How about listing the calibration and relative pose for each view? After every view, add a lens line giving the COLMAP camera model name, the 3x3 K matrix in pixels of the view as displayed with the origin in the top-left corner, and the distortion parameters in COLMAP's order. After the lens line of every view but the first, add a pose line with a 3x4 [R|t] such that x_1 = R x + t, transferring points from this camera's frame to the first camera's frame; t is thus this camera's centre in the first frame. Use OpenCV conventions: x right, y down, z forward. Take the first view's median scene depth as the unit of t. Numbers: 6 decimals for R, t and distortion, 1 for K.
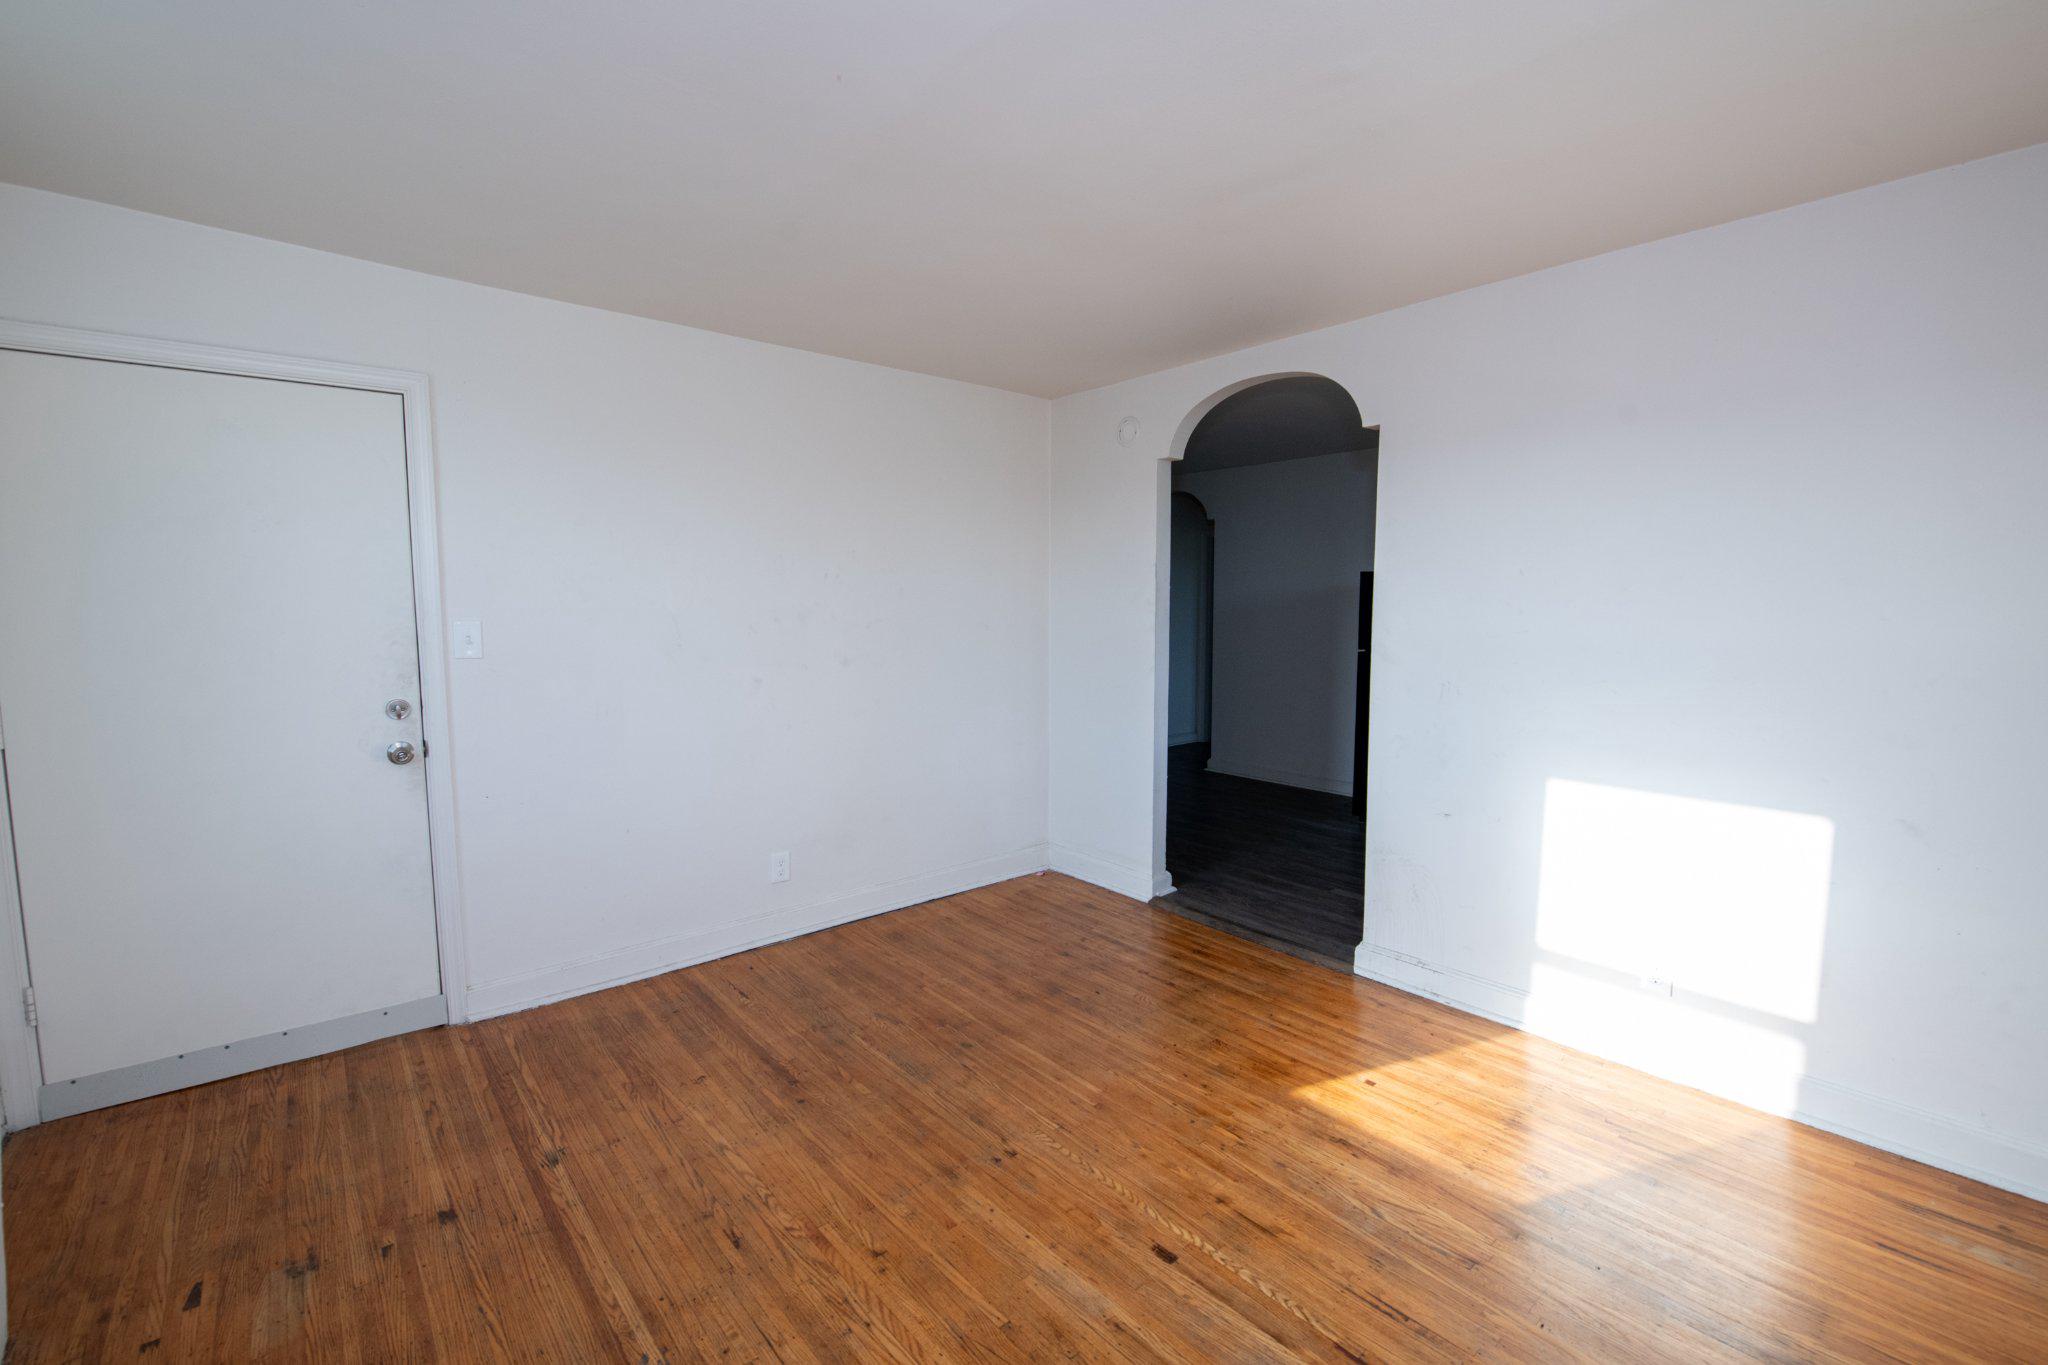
lens RADIAL K [[850.6, 0, 1022.1], [0, 850.6, 660.7], [0, 0, 1]] dist [-0.016268, -0.000912]
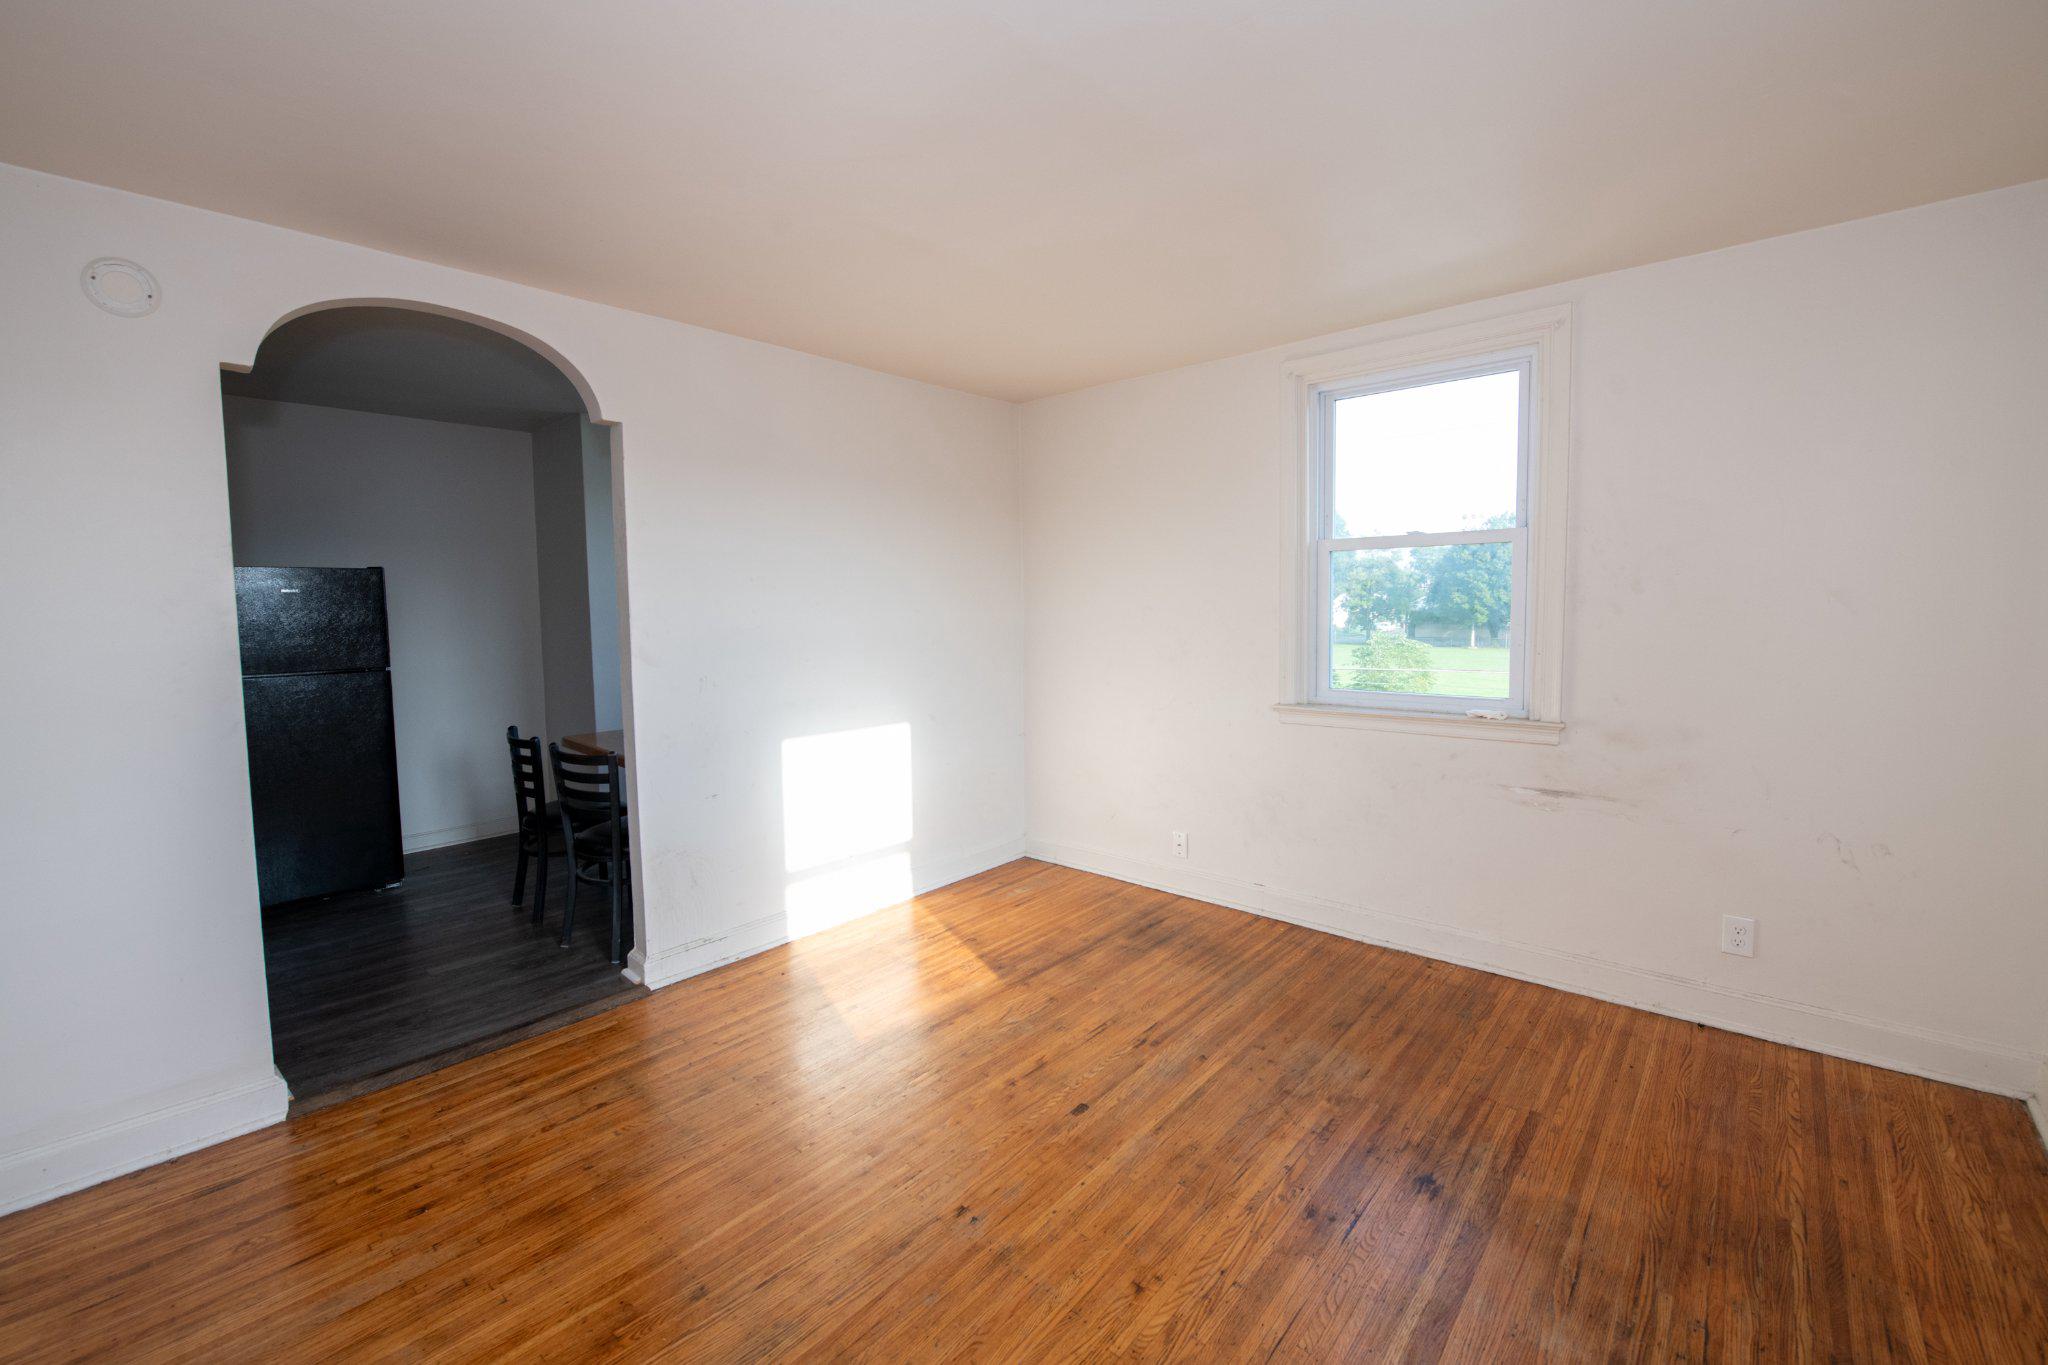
lens RADIAL K [[850.6, 0, 1022.1], [0, 850.6, 660.7], [0, 0, 1]] dist [-0.016268, -0.000912]
pose [[-0.142813, -0.064759, 0.987629, -0.748858], [0.077727, 0.994042, 0.076419, -0.056550], [-0.986693, 0.087679, -0.136928, 0.861337]]
